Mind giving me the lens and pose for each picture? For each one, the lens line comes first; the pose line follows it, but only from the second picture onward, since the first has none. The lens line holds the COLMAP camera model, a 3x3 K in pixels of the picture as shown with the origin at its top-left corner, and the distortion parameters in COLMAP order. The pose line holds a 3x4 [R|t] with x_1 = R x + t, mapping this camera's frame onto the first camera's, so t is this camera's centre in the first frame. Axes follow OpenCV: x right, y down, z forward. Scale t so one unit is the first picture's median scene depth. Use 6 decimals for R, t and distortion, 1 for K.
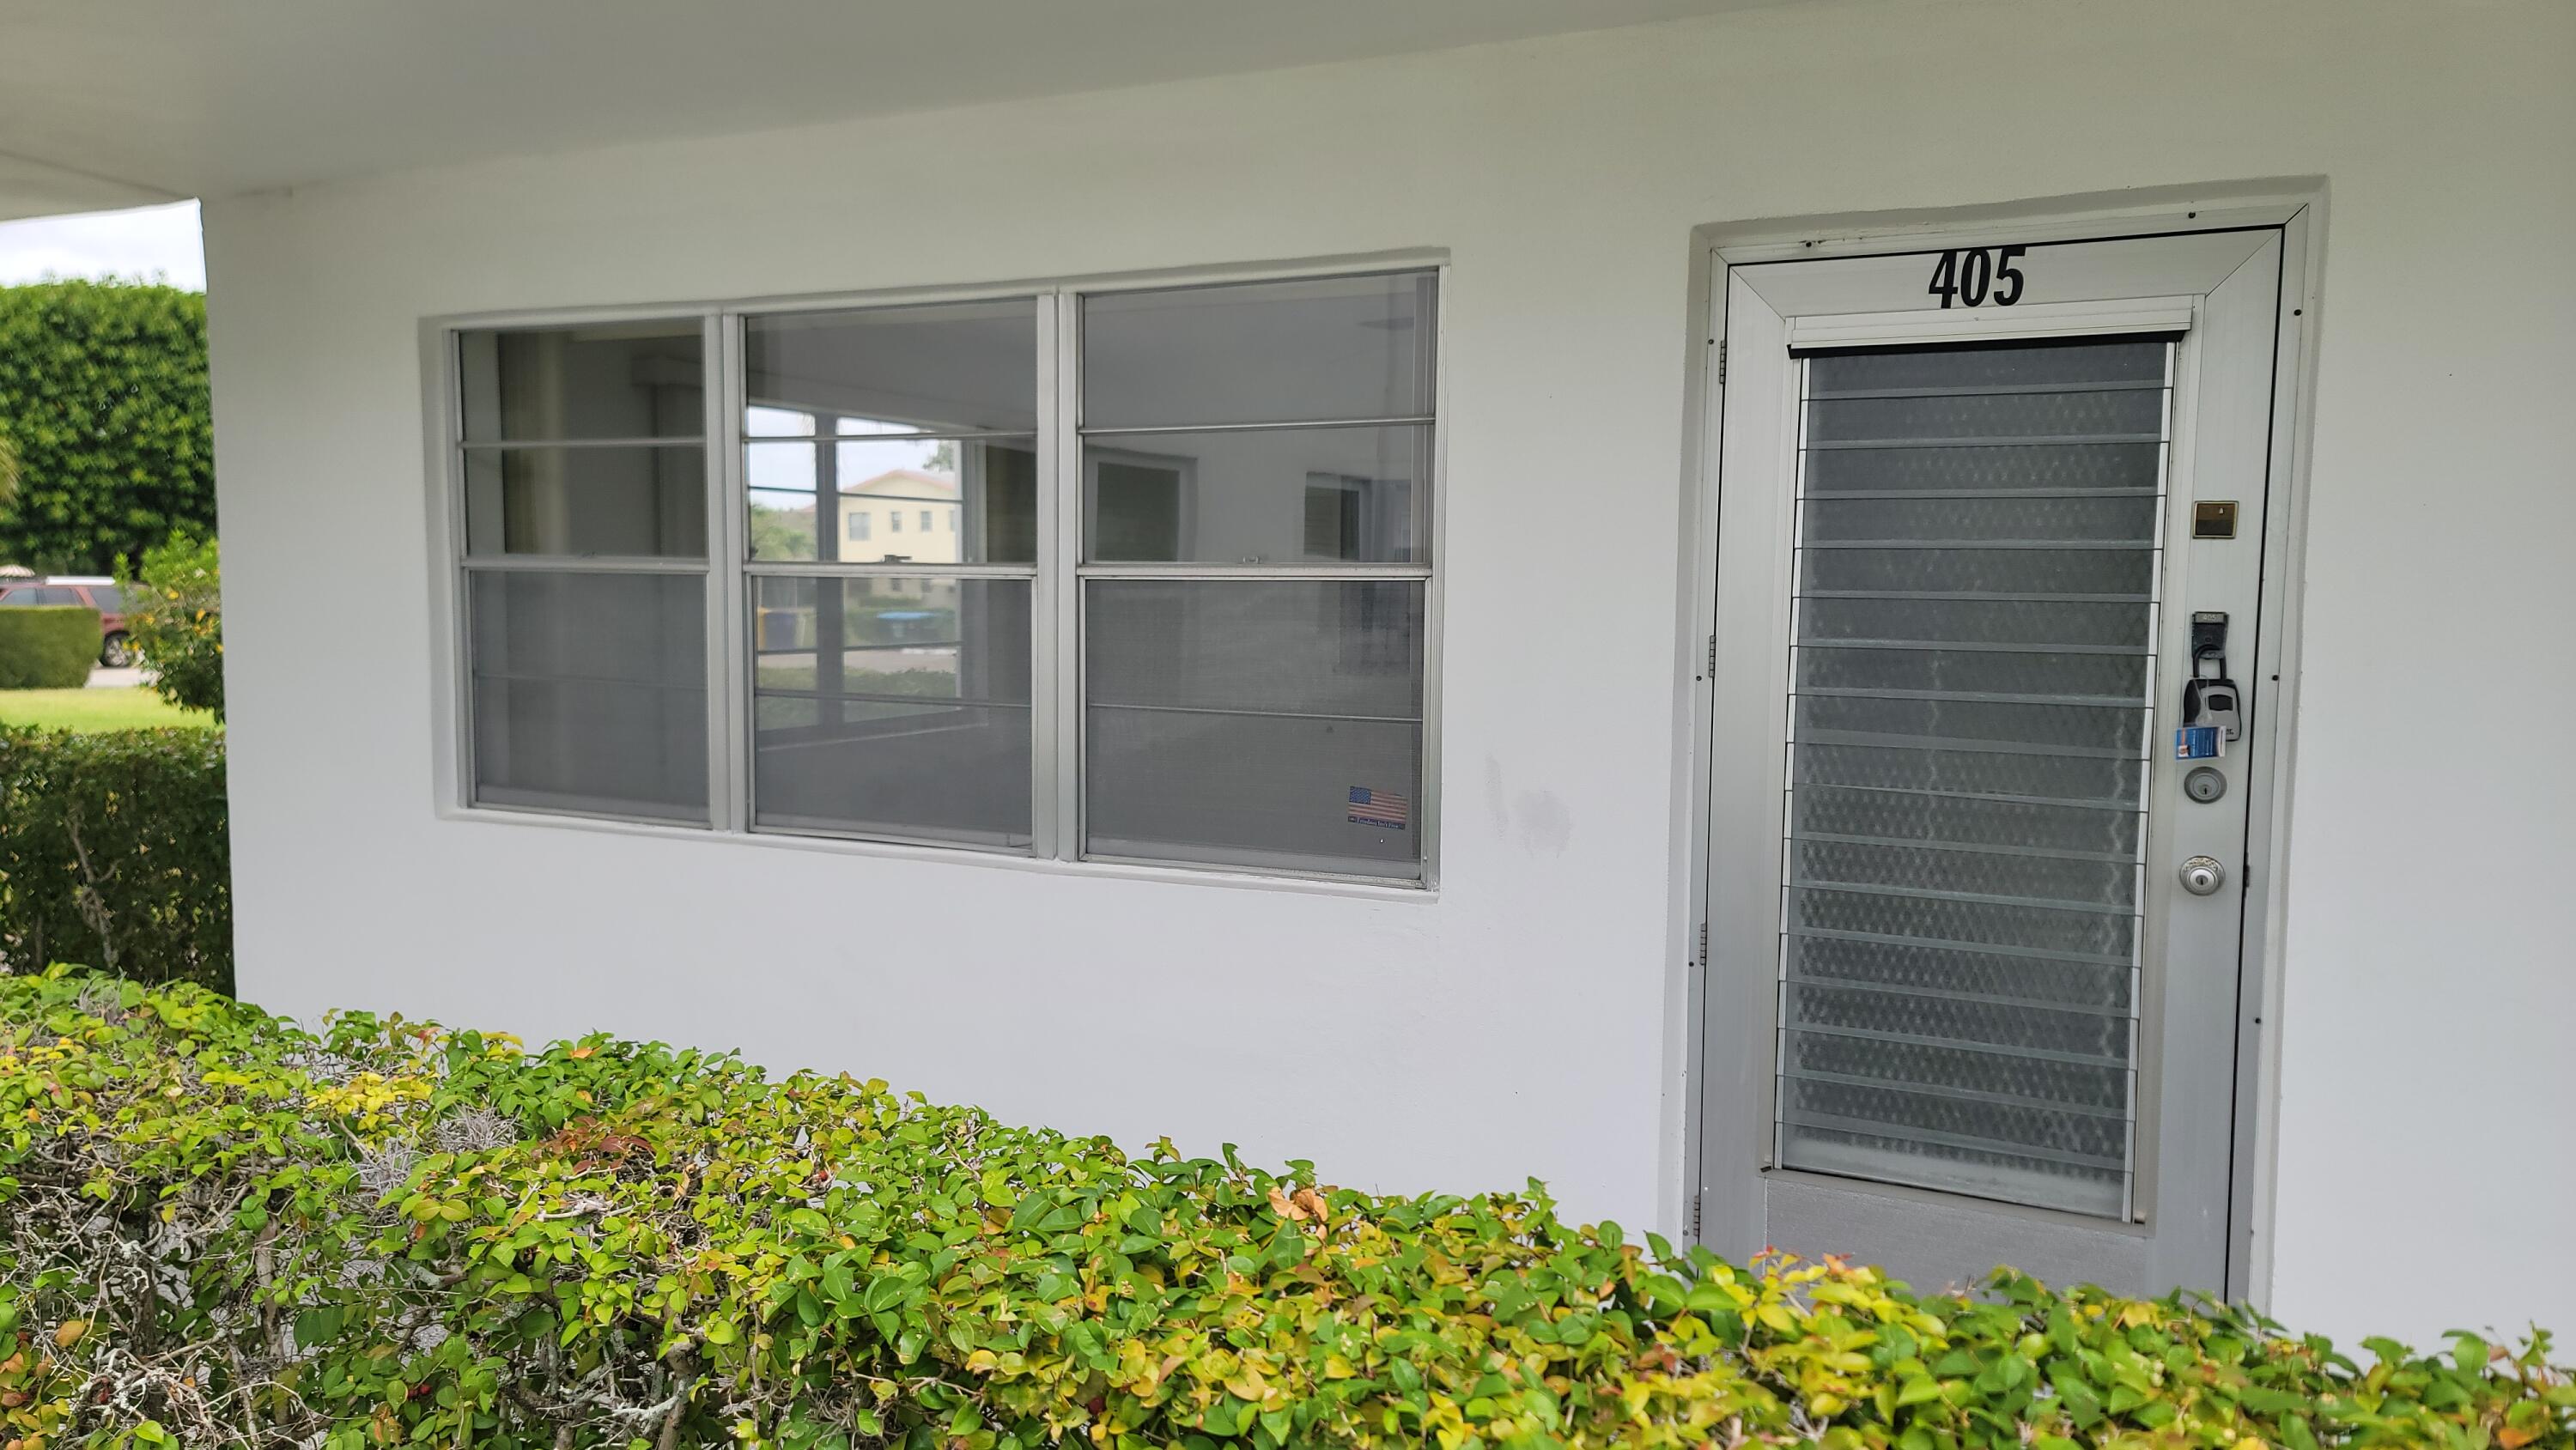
lens RADIAL K [[1928.4, 0, 1288.0], [0, 1928.4, 725.0], [0, 0, 1]] dist [0.053558, -0.001476]
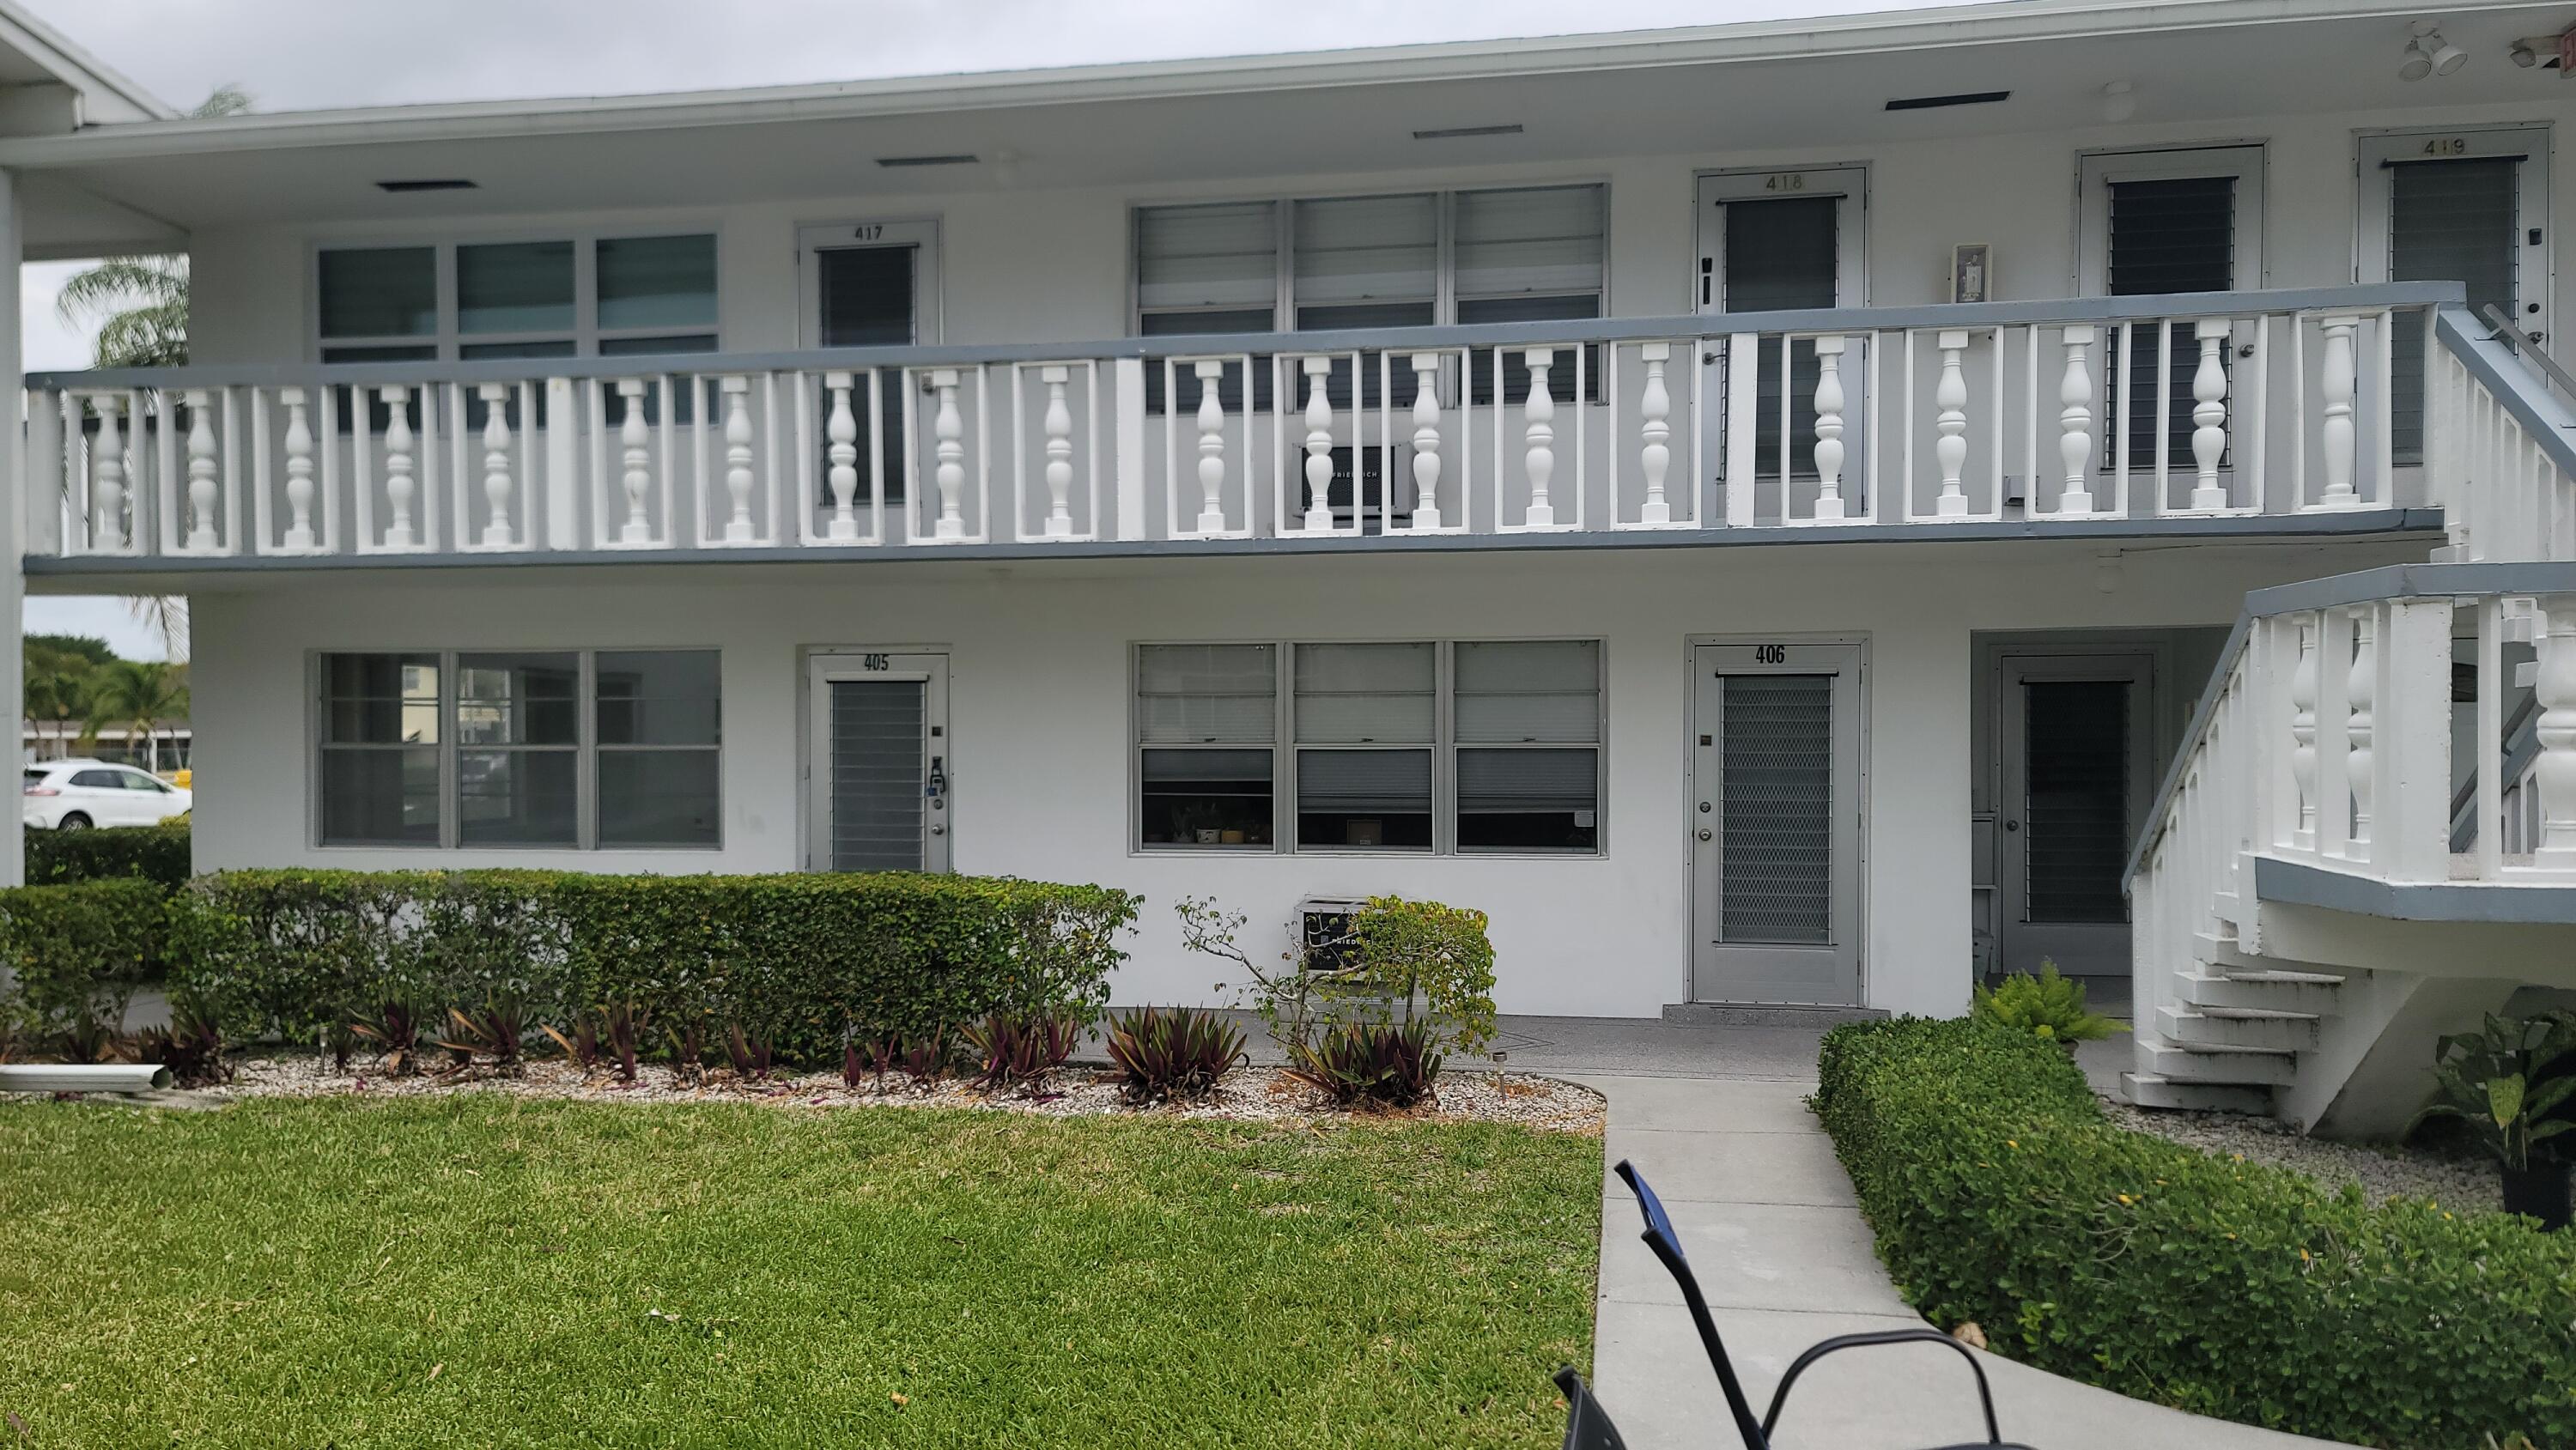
lens RADIAL K [[1928.4, 0, 1288.0], [0, 1928.4, 725.0], [0, 0, 1]] dist [0.053558, -0.001476]
pose [[0.964003, -0.005985, 0.265823, 0.137633], [0.029739, 0.995900, -0.085428, 0.195392], [-0.264222, 0.090258, 0.960229, -2.441224]]
